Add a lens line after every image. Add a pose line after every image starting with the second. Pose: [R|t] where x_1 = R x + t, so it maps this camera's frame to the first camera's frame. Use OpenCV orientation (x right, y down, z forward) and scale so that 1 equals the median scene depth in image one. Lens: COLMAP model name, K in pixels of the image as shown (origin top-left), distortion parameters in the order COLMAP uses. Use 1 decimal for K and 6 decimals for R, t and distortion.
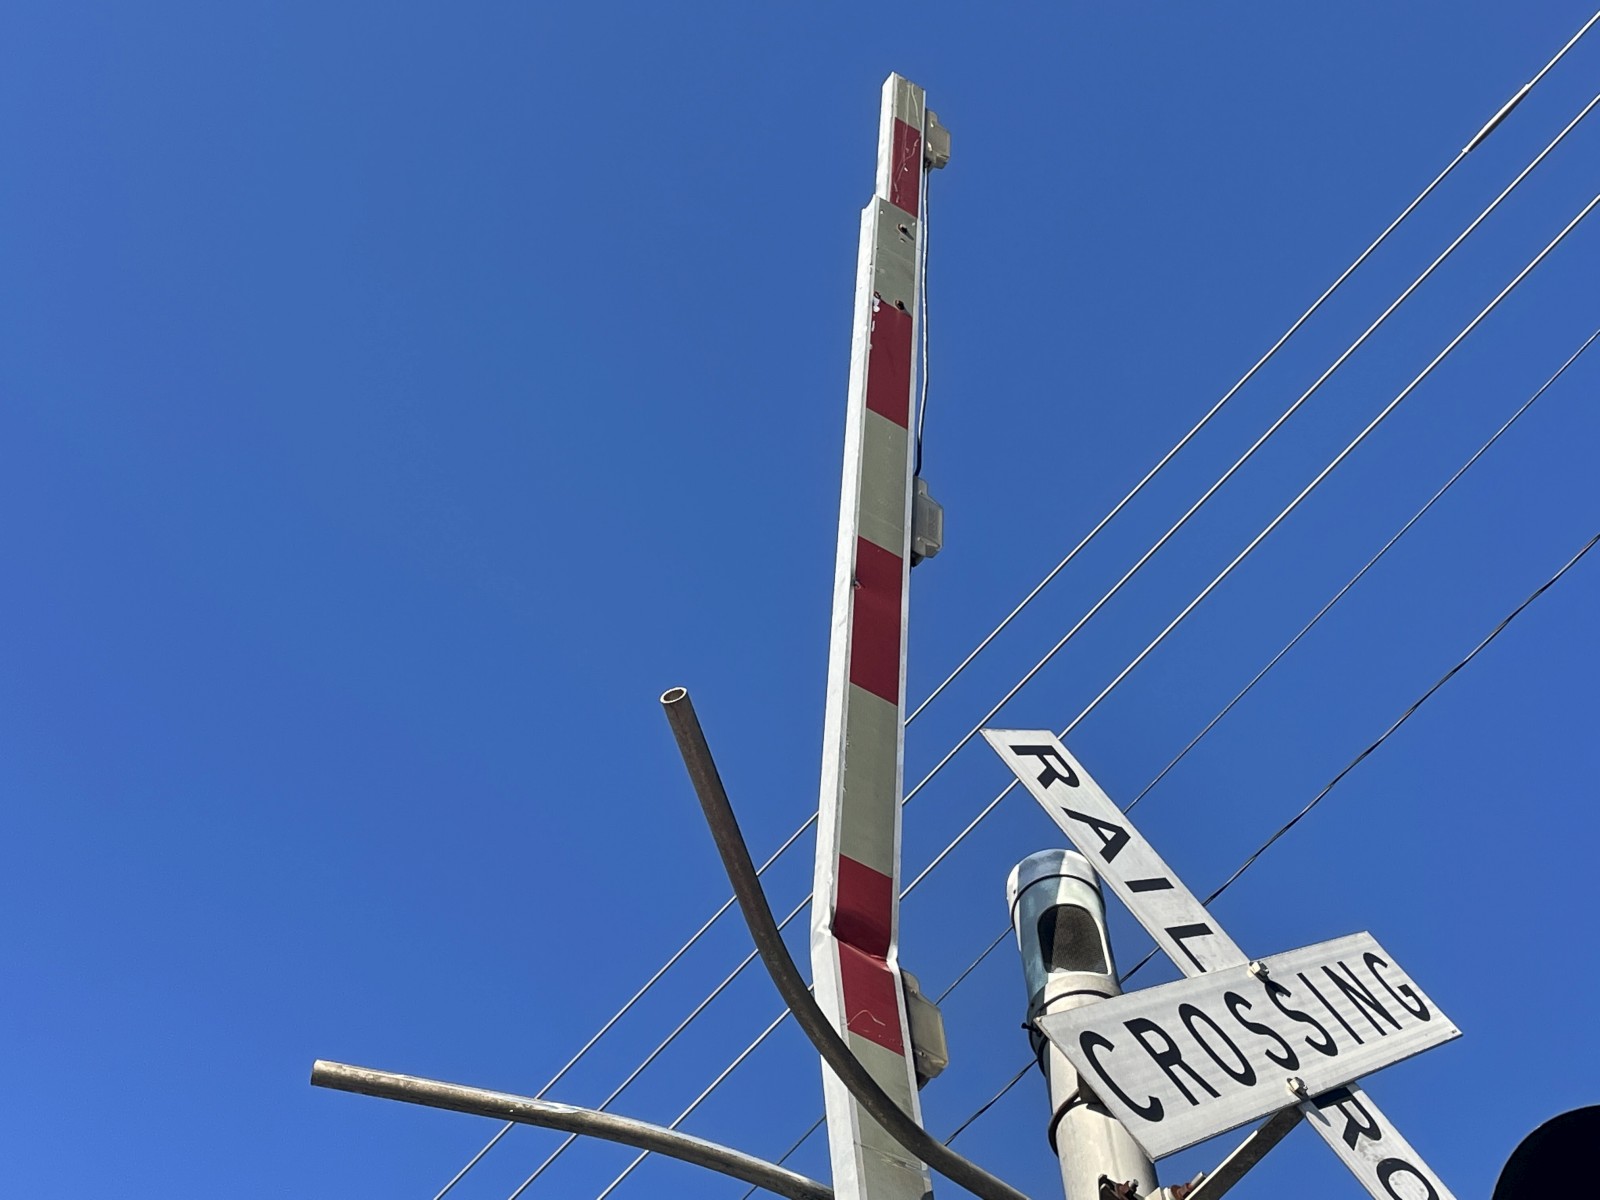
lens RADIAL K [[2381.2, 0, 800.0], [0, 2381.2, 600.0], [0, 0, 1]] dist [0.109343, -0.152452]
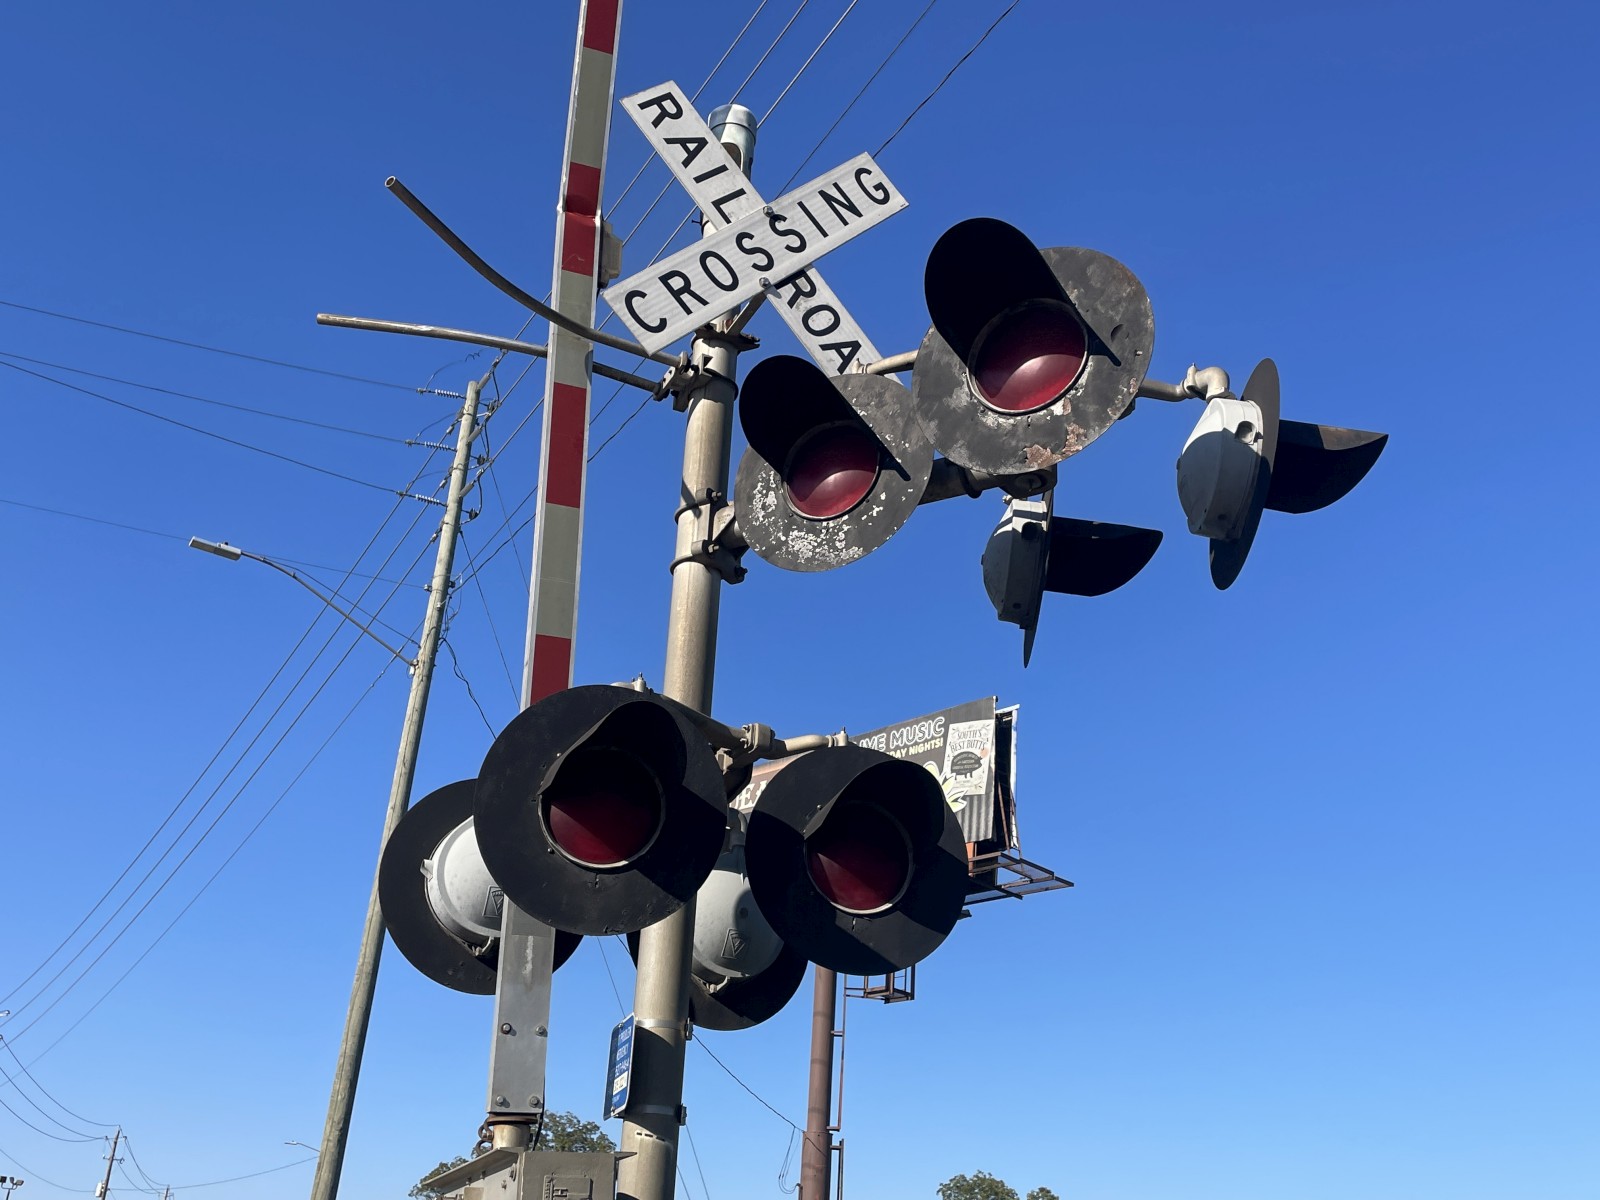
lens RADIAL K [[1544.1, 0, 813.0], [0, 1544.1, 579.1], [0, 0, 1]] dist [0.107415, -0.151568]
pose [[0.983681, -0.031729, -0.177102, 0.464367], [0.129274, 0.809265, 0.573044, -0.354542], [0.125140, -0.586587, 0.800160, -0.249928]]
